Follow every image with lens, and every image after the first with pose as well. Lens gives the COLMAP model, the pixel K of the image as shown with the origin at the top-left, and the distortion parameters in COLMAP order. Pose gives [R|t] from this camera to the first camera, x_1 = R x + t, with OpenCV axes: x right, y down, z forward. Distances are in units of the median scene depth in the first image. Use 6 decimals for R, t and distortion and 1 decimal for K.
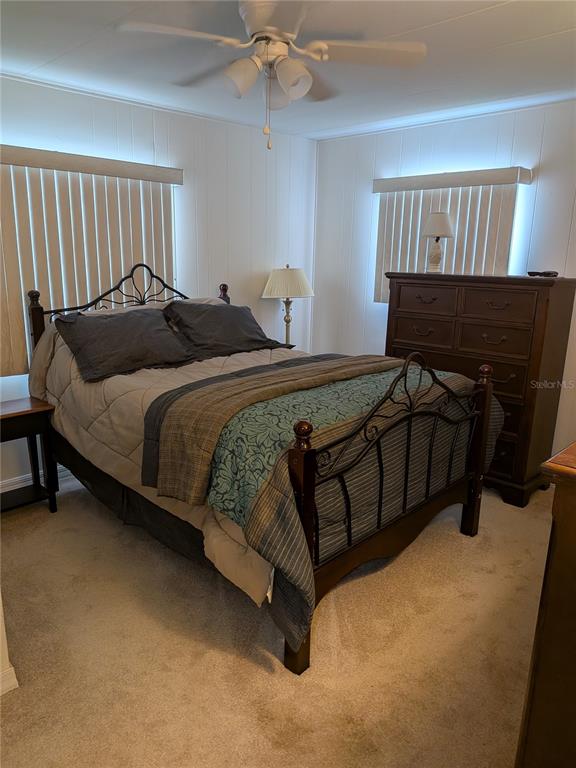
lens RADIAL K [[559.1, 0, 287.0], [0, 559.1, 395.5], [0, 0, 1]] dist [0.104694, -0.201830]
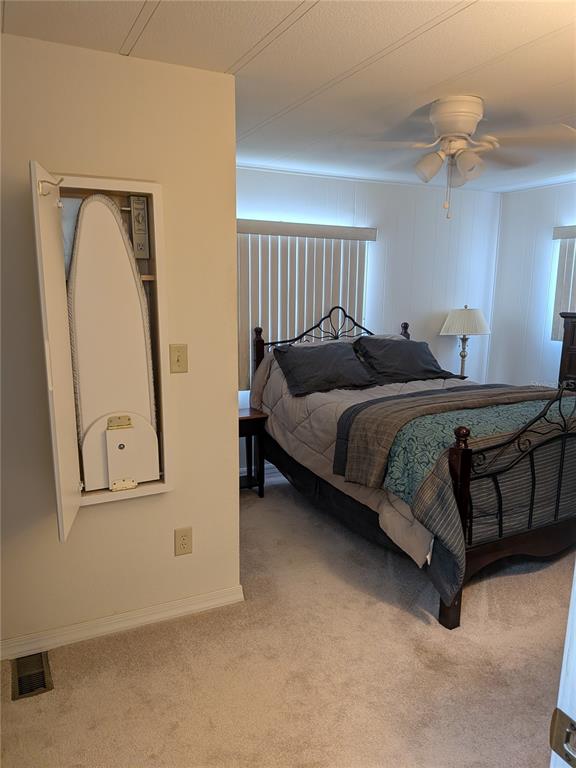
lens RADIAL K [[559.1, 0, 287.0], [0, 559.1, 395.5], [0, 0, 1]] dist [0.104694, -0.201830]
pose [[0.950631, 0.046152, -0.306872, 0.032615], [-0.067130, 0.996048, -0.058156, 0.062499], [0.302975, 0.075885, 0.949972, -0.290282]]
